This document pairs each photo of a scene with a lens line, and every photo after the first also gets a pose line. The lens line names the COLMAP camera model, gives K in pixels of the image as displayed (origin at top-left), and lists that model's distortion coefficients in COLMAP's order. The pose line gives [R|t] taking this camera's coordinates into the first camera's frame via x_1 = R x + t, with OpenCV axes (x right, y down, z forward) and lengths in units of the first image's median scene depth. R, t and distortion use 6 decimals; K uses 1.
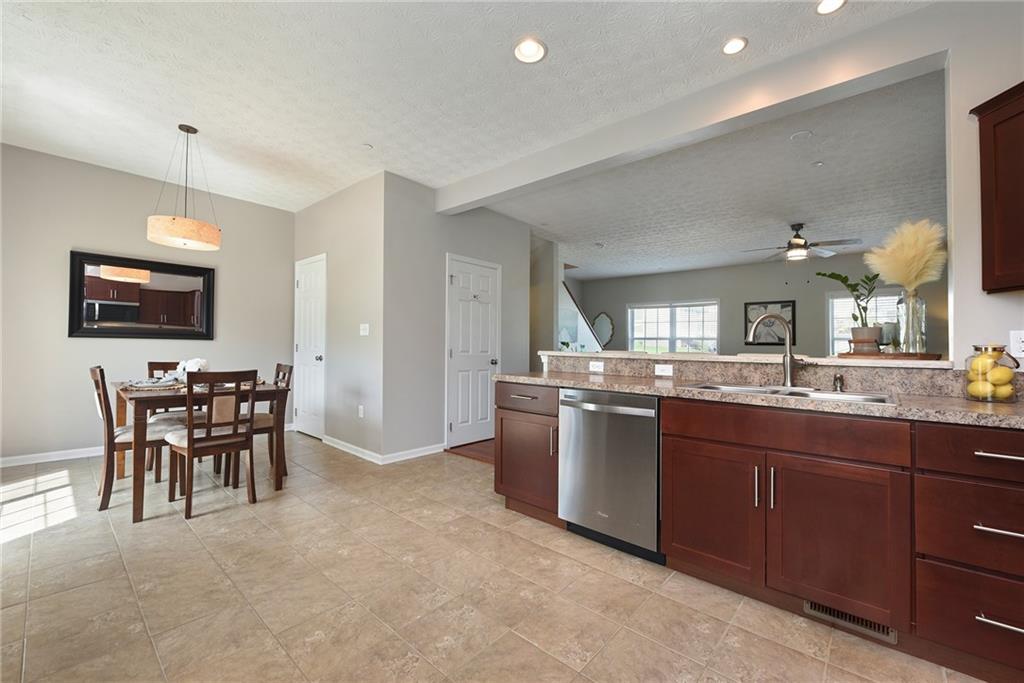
lens RADIAL K [[422.4, 0, 535.5], [0, 422.4, 343.3], [0, 0, 1]] dist [-0.006010, -0.001150]
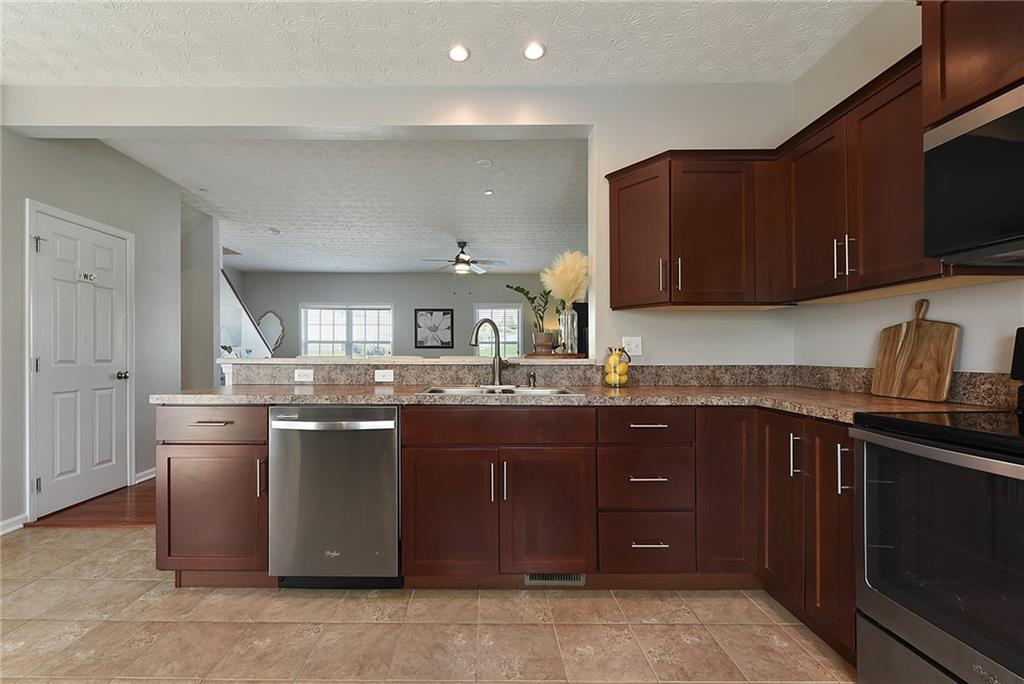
lens RADIAL K [[428.0, 0, 514.8], [0, 428.0, 350.5], [0, 0, 1]] dist [0.001608, -0.002411]
pose [[0.769019, -0.010198, 0.639145, -0.082103], [0.005080, 0.999939, 0.009844, 0.000478], [-0.639206, -0.004323, 0.769024, 0.105471]]
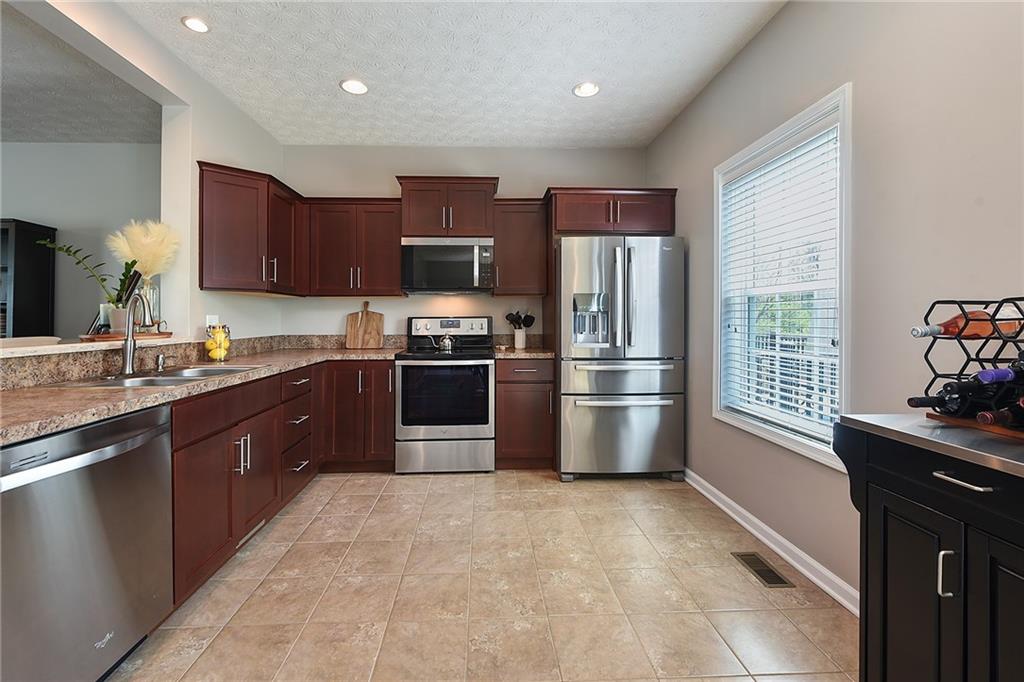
lens RADIAL K [[464.8, 0, 494.1], [0, 464.8, 308.1], [0, 0, 1]] dist [-0.005058, -0.000394]
pose [[-0.683534, -0.000922, 0.729918, -0.591062], [-0.016625, 0.999759, -0.014306, -0.033082], [-0.729729, -0.021914, -0.683385, 0.972776]]
